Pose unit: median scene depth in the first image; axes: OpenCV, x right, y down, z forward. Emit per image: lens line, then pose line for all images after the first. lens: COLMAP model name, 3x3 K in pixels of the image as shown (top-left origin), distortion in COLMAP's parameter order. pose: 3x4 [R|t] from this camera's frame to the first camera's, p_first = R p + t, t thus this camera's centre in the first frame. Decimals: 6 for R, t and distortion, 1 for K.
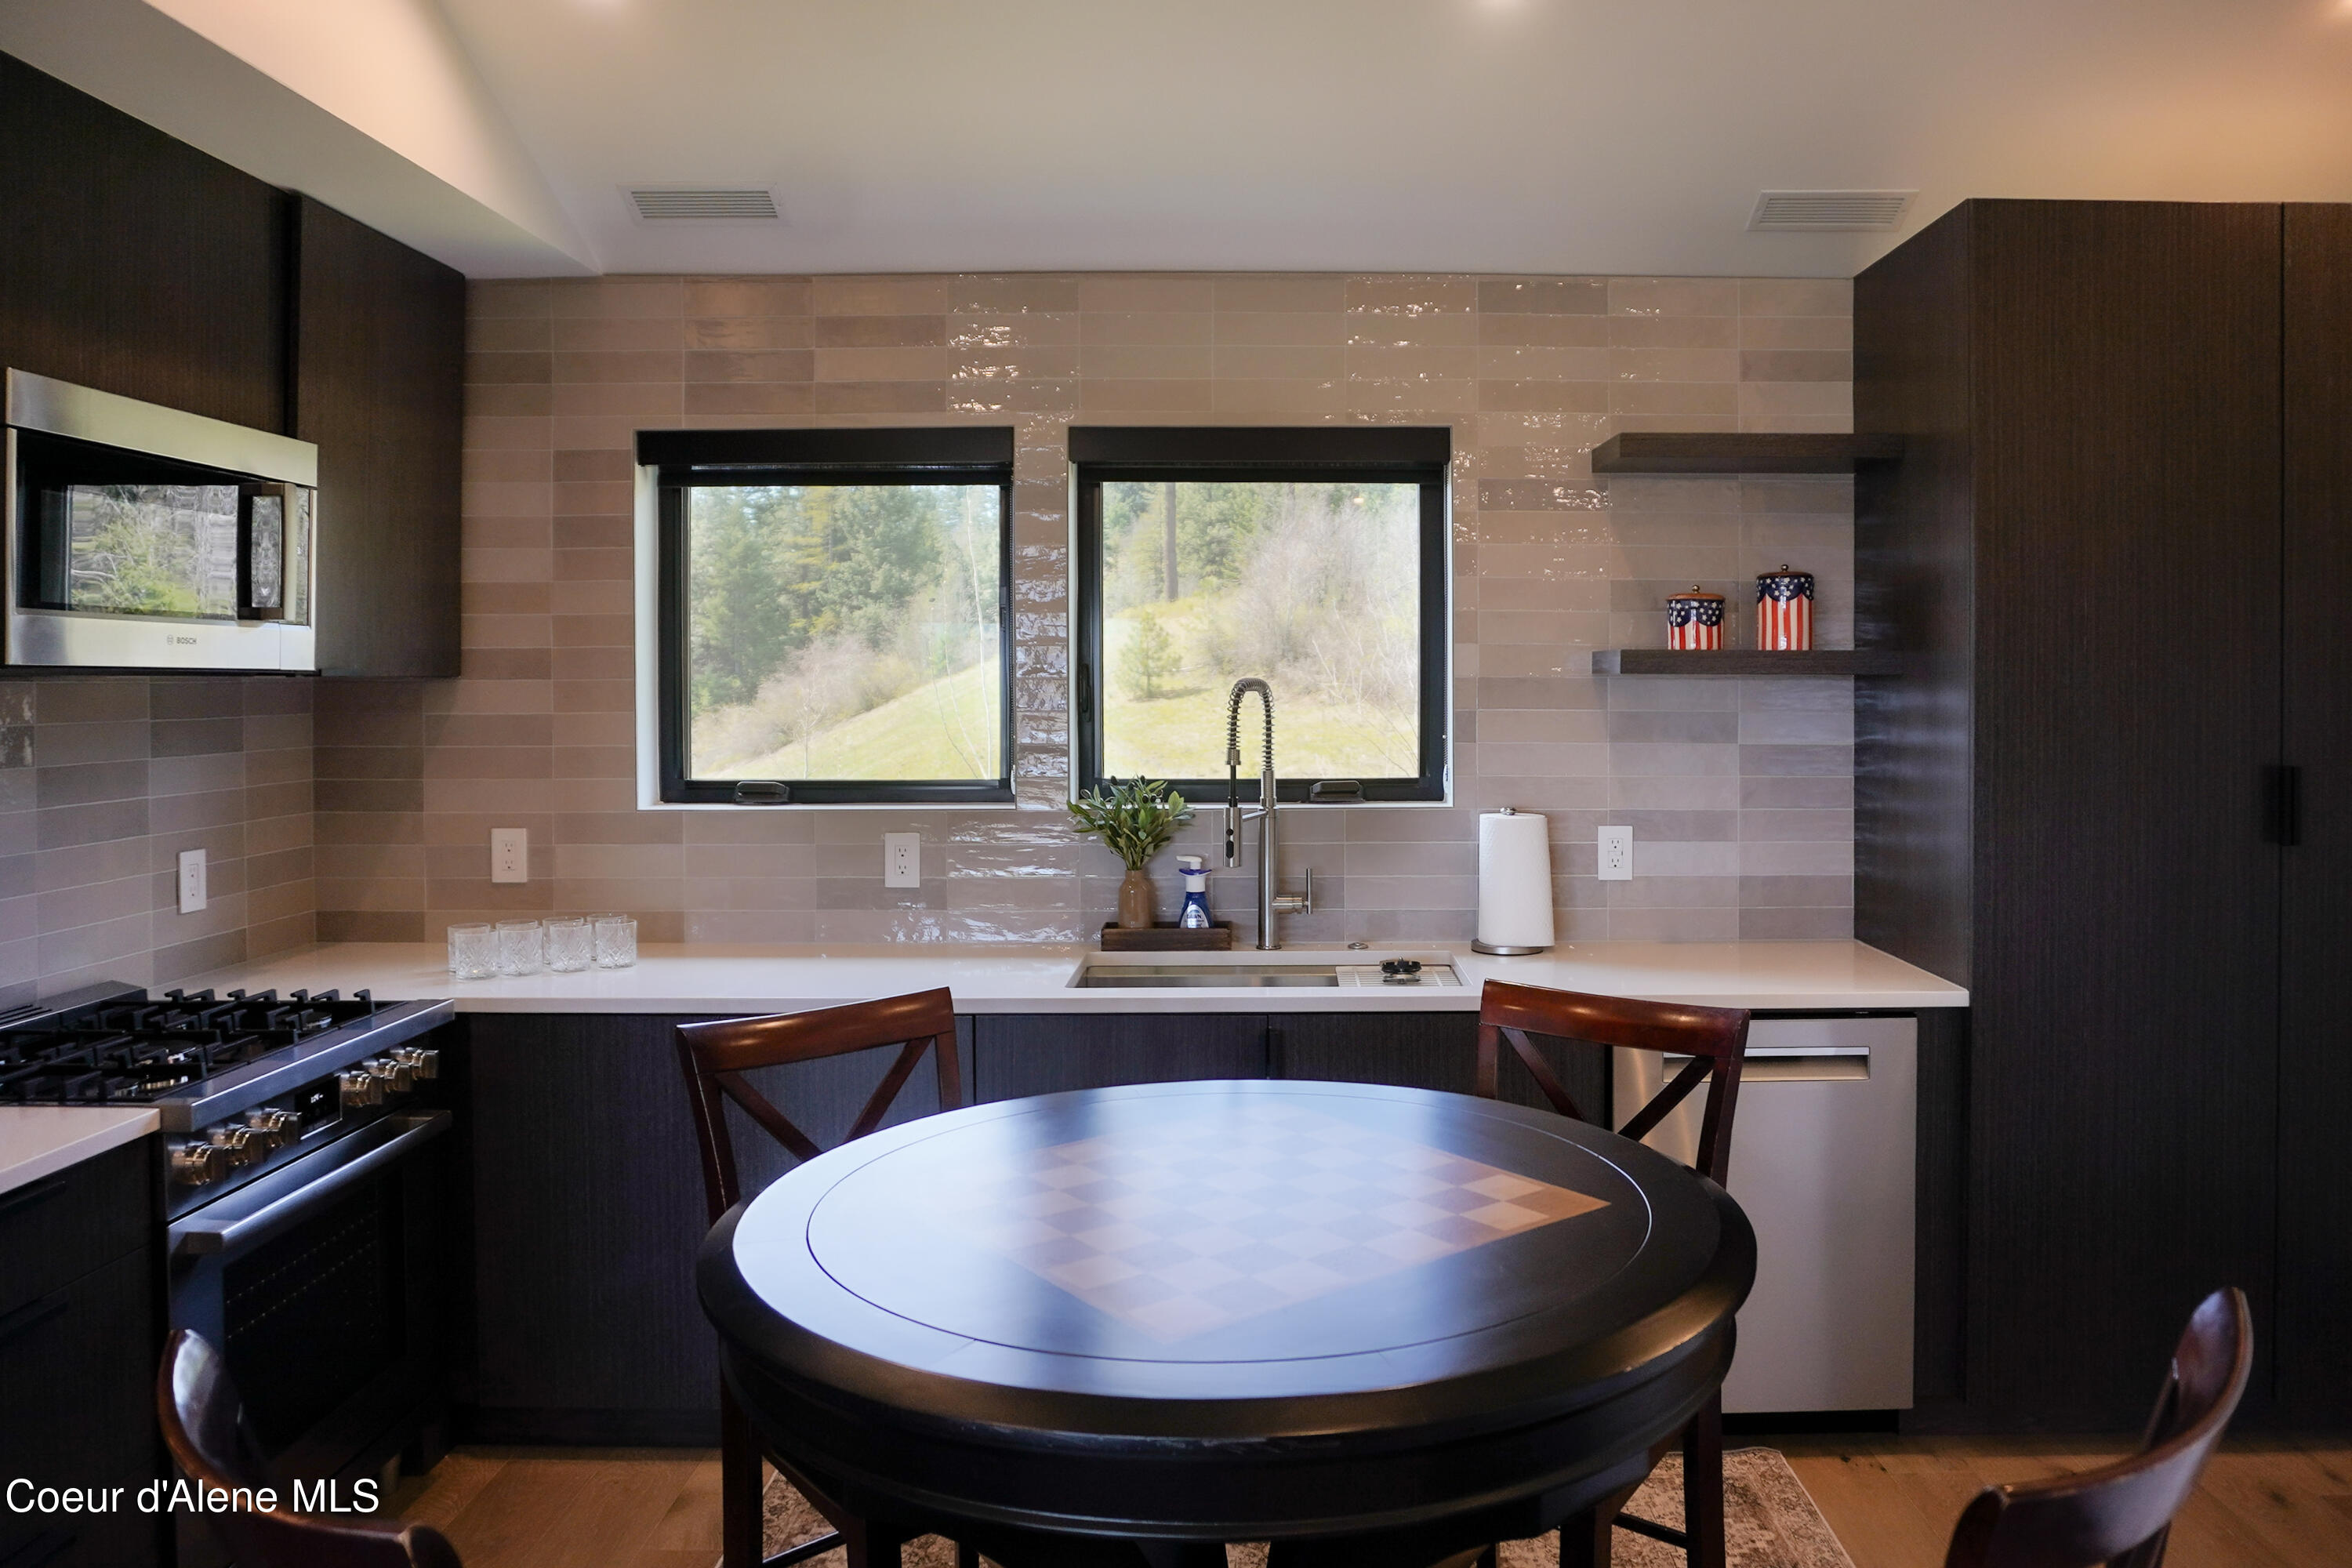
lens RADIAL K [[1715.0, 0, 1186.2], [0, 1715.0, 649.5], [0, 0, 1]] dist [-0.001422, -0.005754]
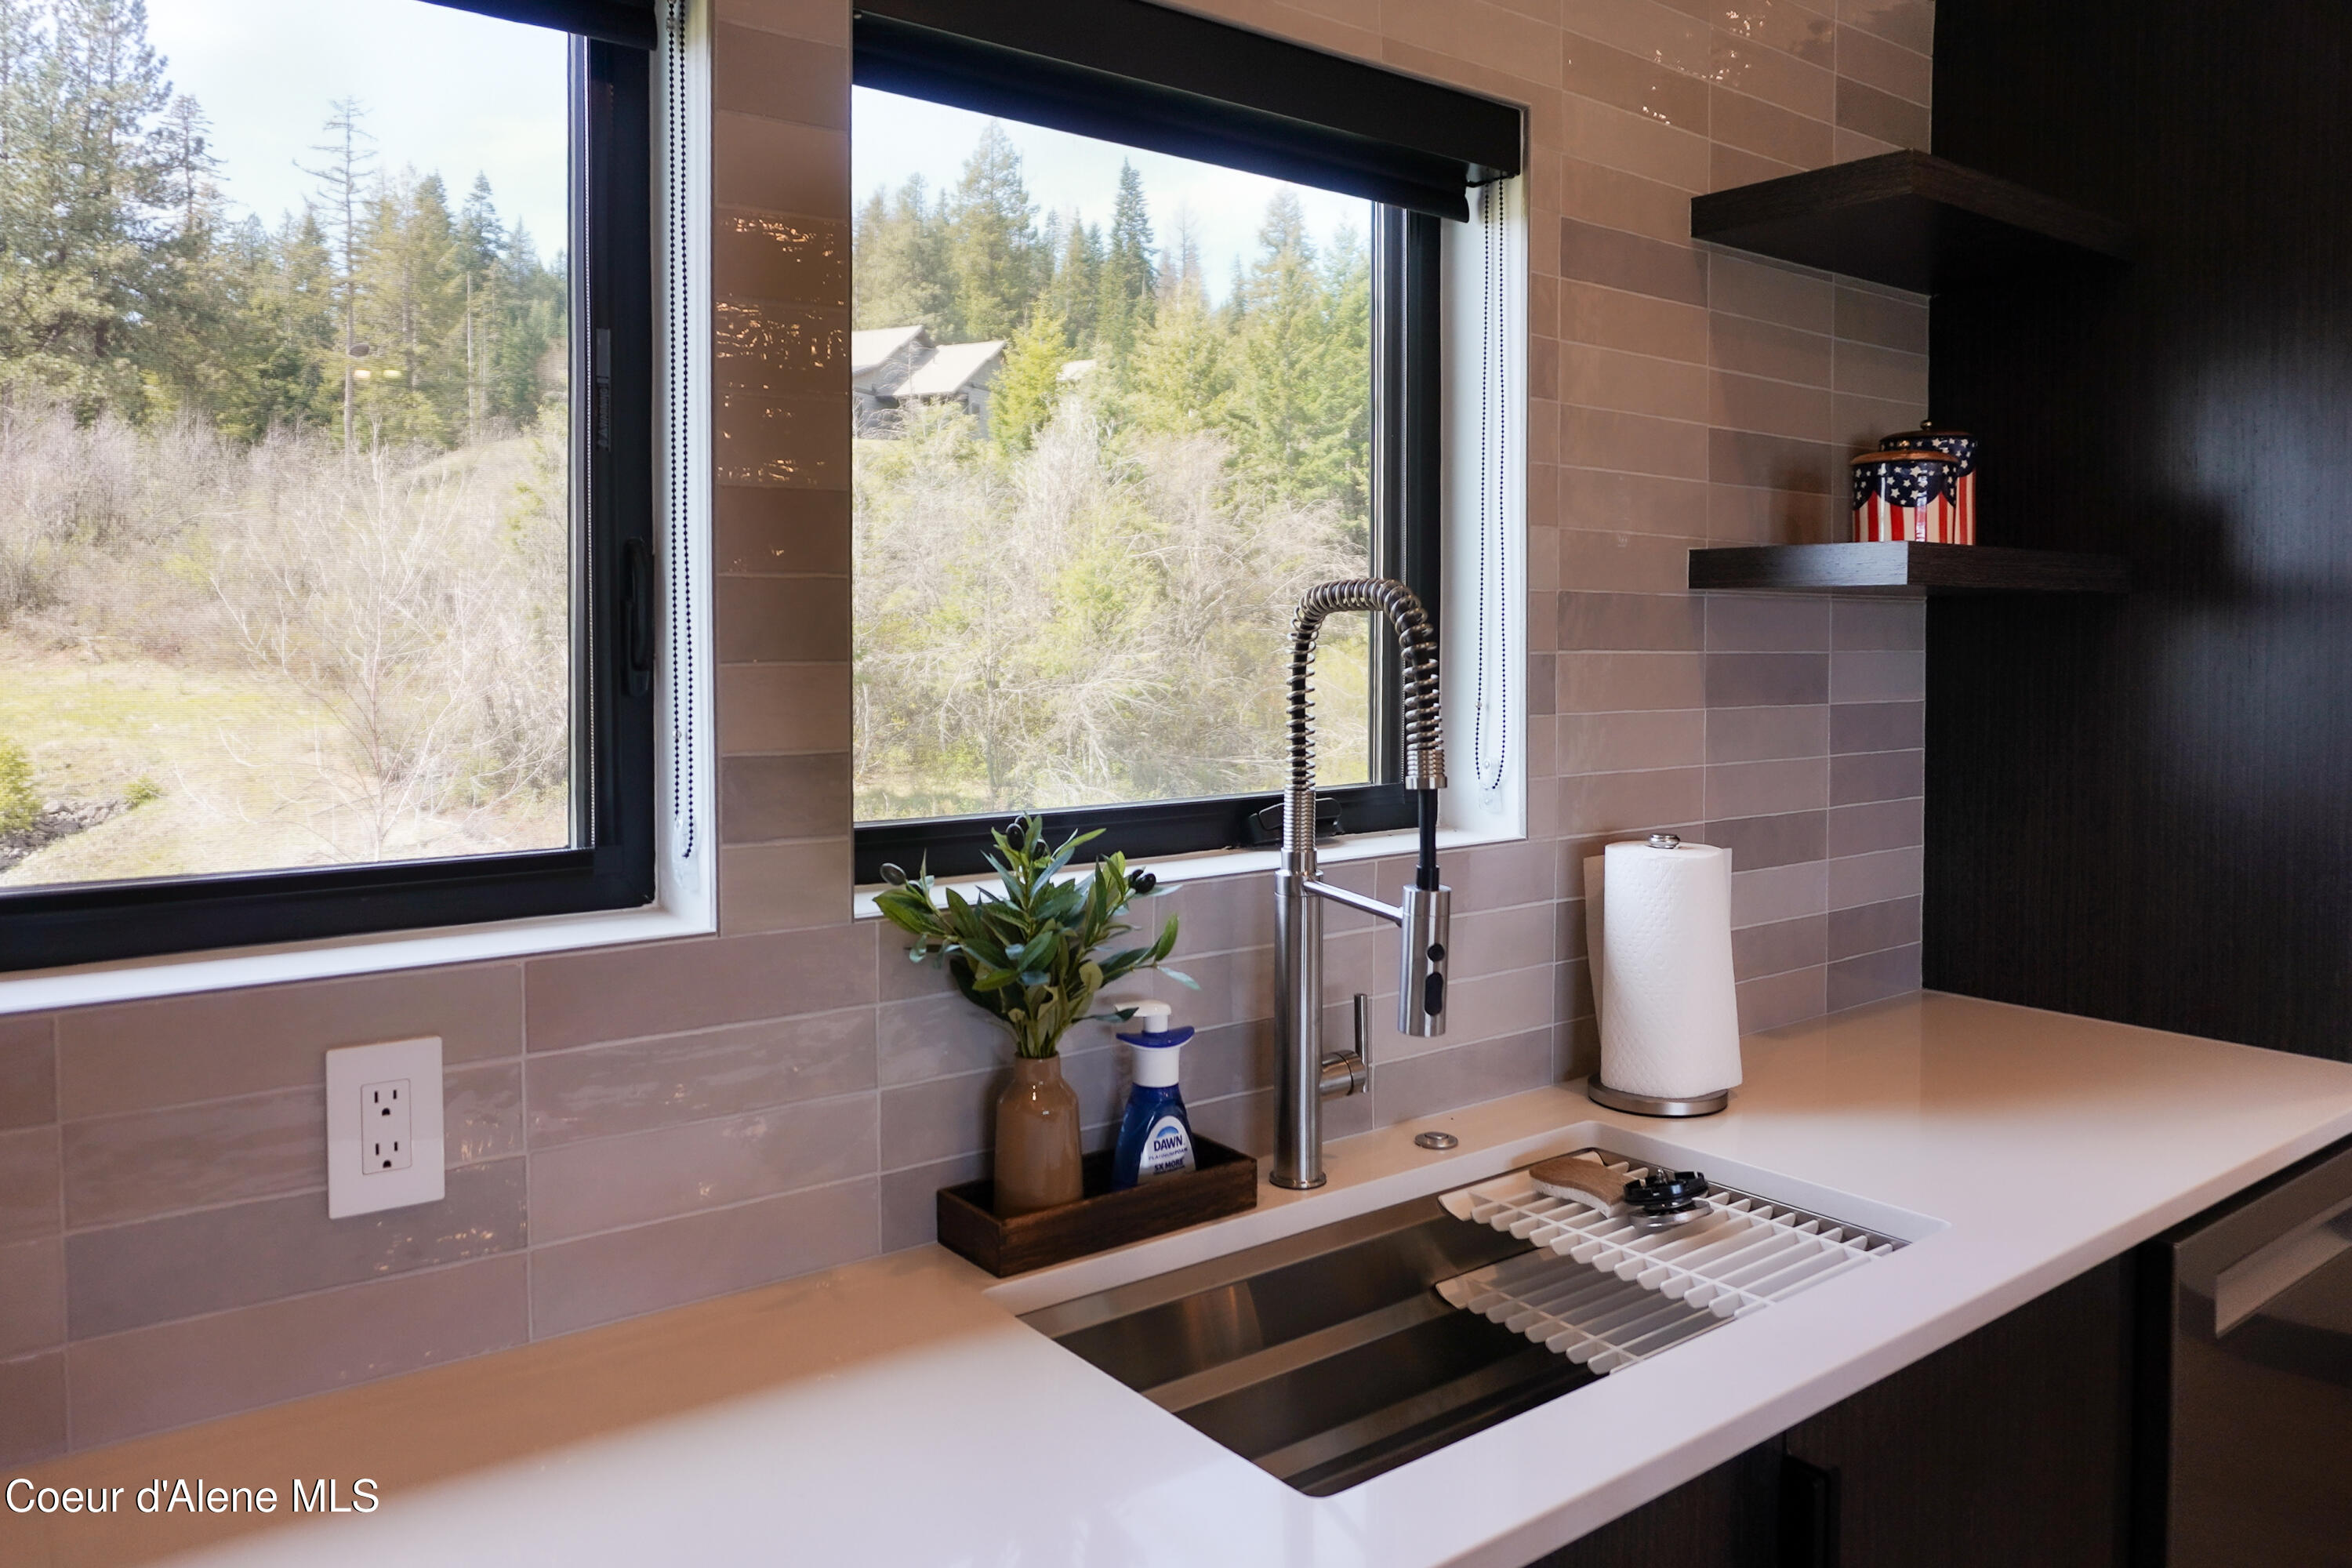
lens RADIAL K [[1715.0, 0, 1186.2], [0, 1715.0, 649.5], [0, 0, 1]] dist [-0.001422, -0.005754]
pose [[0.780826, -0.004749, 0.624731, -0.252125], [-0.011857, 0.999678, 0.022418, 0.023678], [-0.624636, -0.024912, 0.780518, 0.660401]]
